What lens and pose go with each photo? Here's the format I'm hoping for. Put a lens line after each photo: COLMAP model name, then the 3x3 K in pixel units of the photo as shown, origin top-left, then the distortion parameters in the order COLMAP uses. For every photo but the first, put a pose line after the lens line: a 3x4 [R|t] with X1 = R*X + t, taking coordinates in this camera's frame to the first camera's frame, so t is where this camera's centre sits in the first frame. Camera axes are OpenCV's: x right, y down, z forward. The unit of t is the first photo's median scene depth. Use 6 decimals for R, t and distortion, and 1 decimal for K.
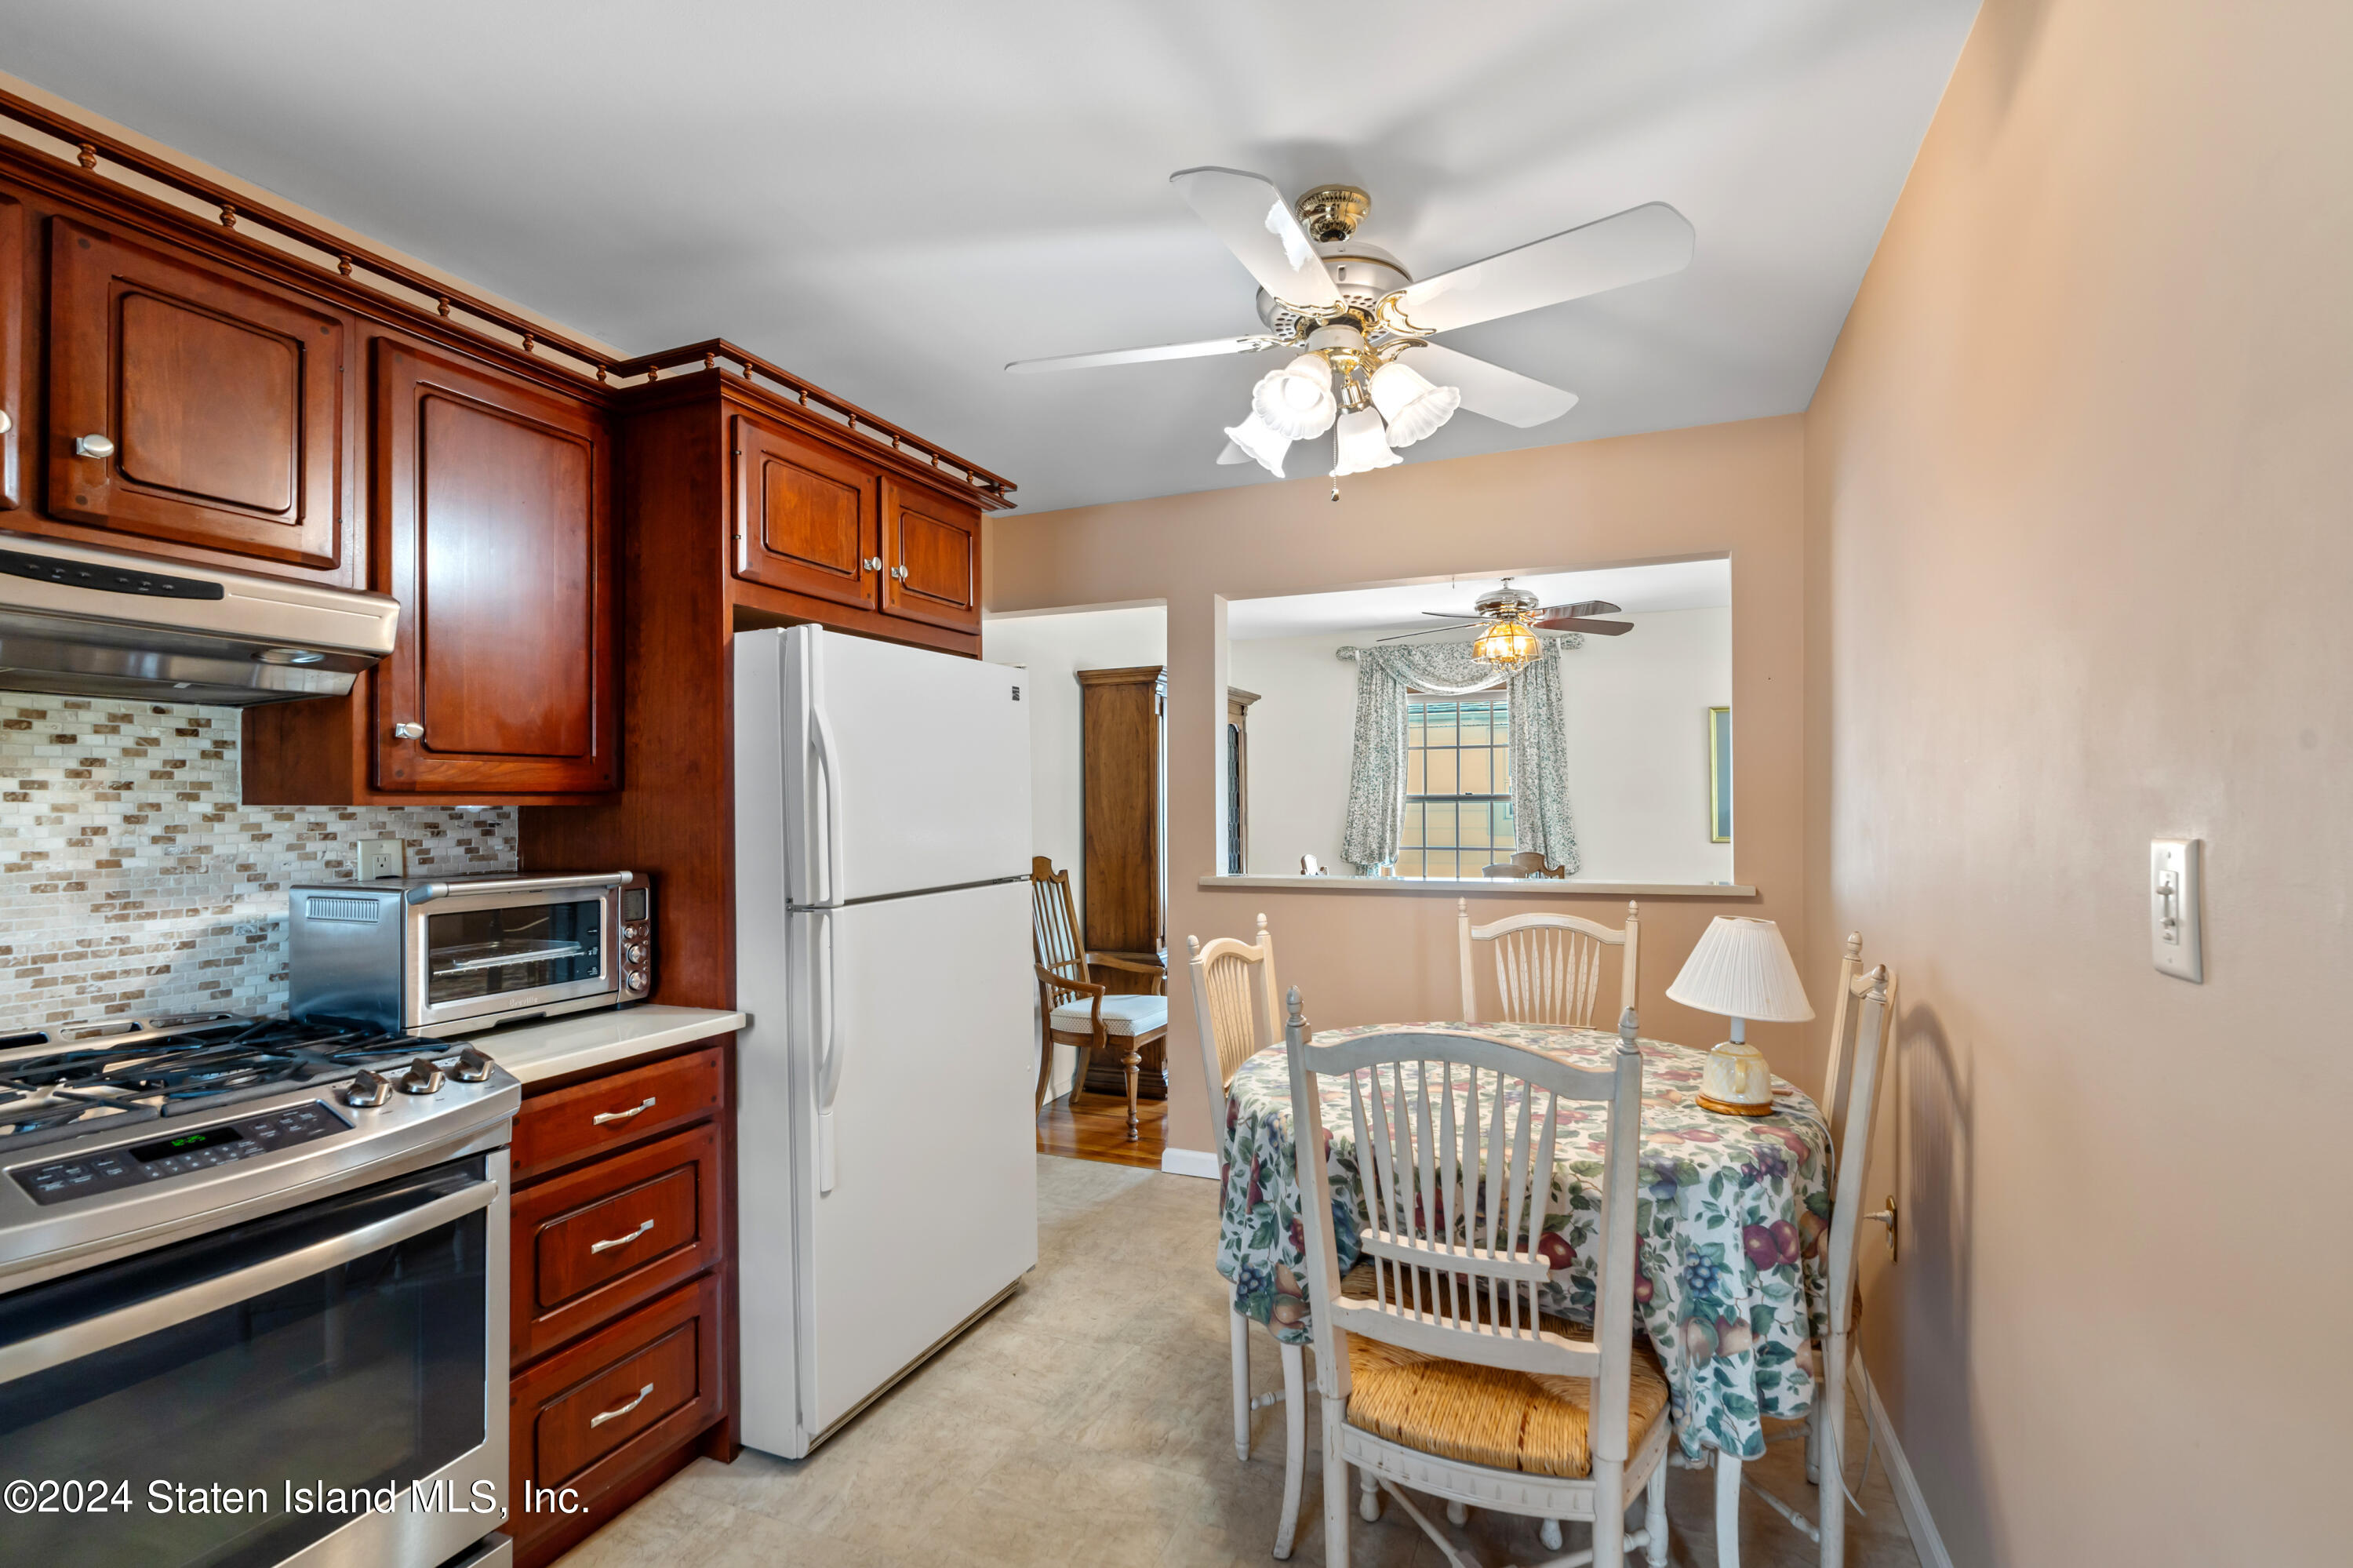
lens RADIAL K [[1058.7, 0, 1183.2], [0, 1058.7, 795.8], [0, 0, 1]] dist [-0.009753, 0.003946]
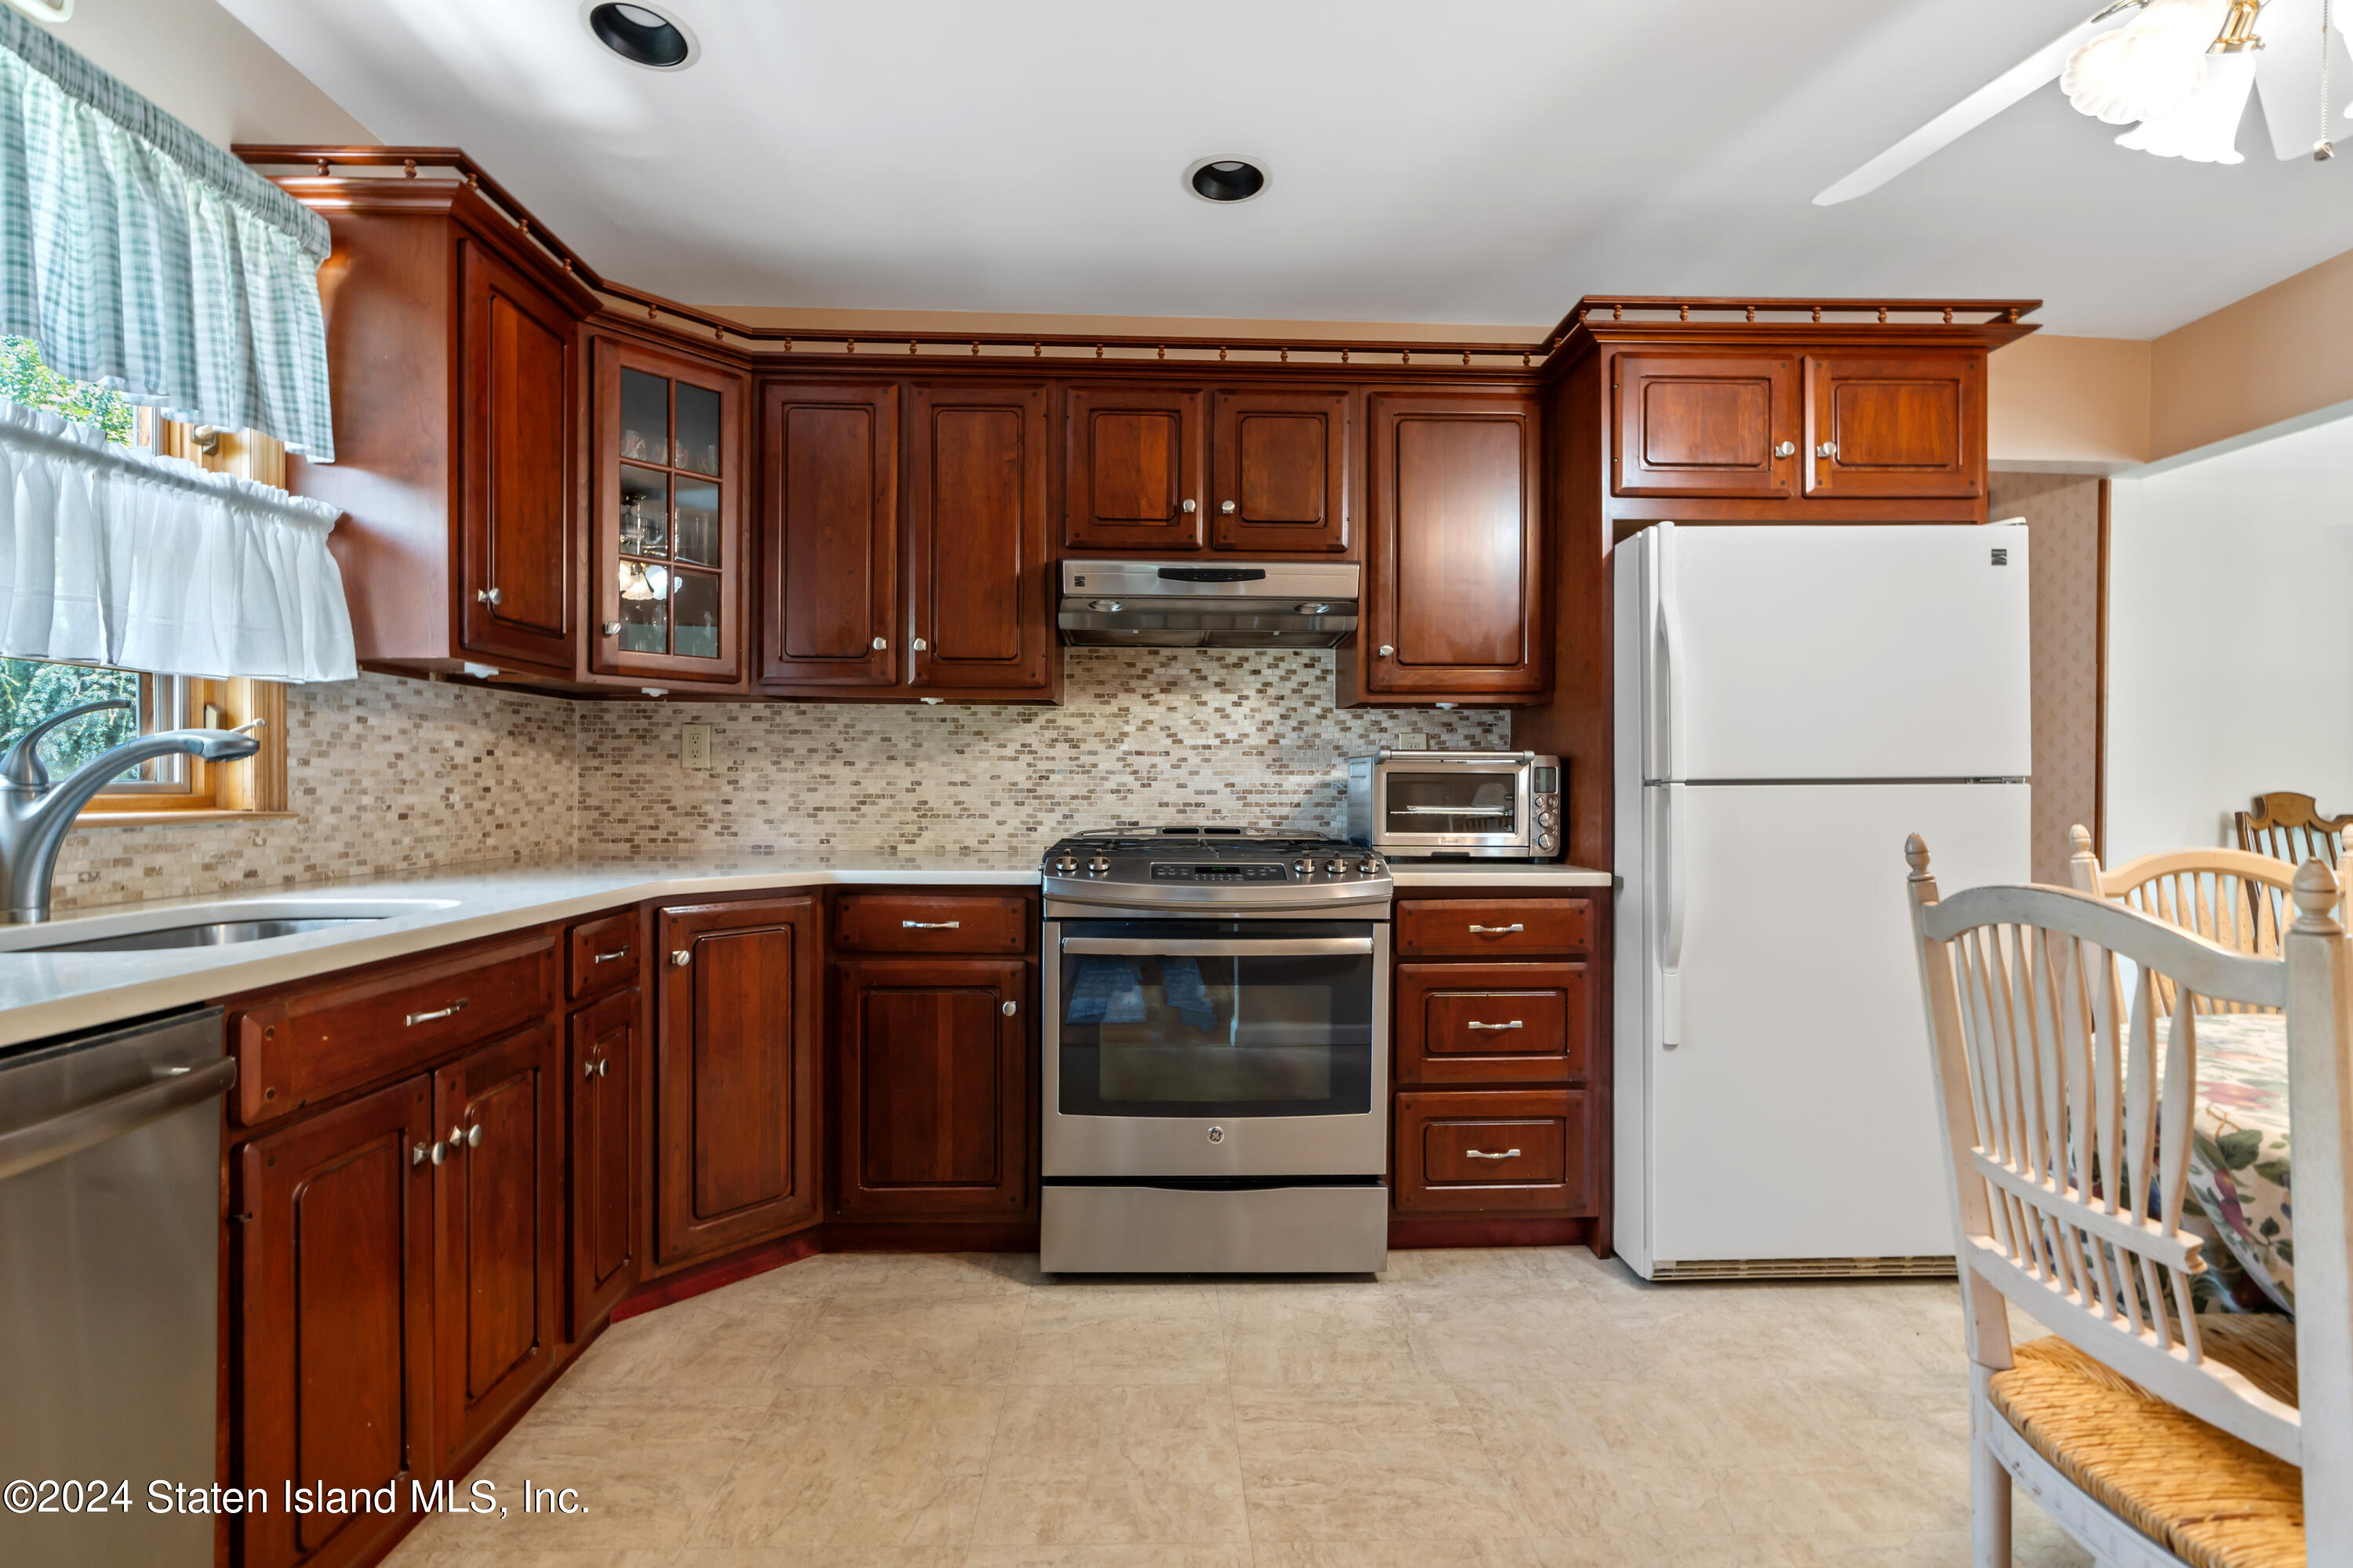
lens RADIAL K [[1058.7, 0, 1187.7], [0, 1058.7, 776.0], [0, 0, 1]] dist [-0.009753, 0.003946]
pose [[0.421224, 0.004068, -0.906948, 0.478477], [0.003349, 0.999976, 0.006041, 0.100015], [0.906951, -0.005582, 0.421200, 0.108021]]
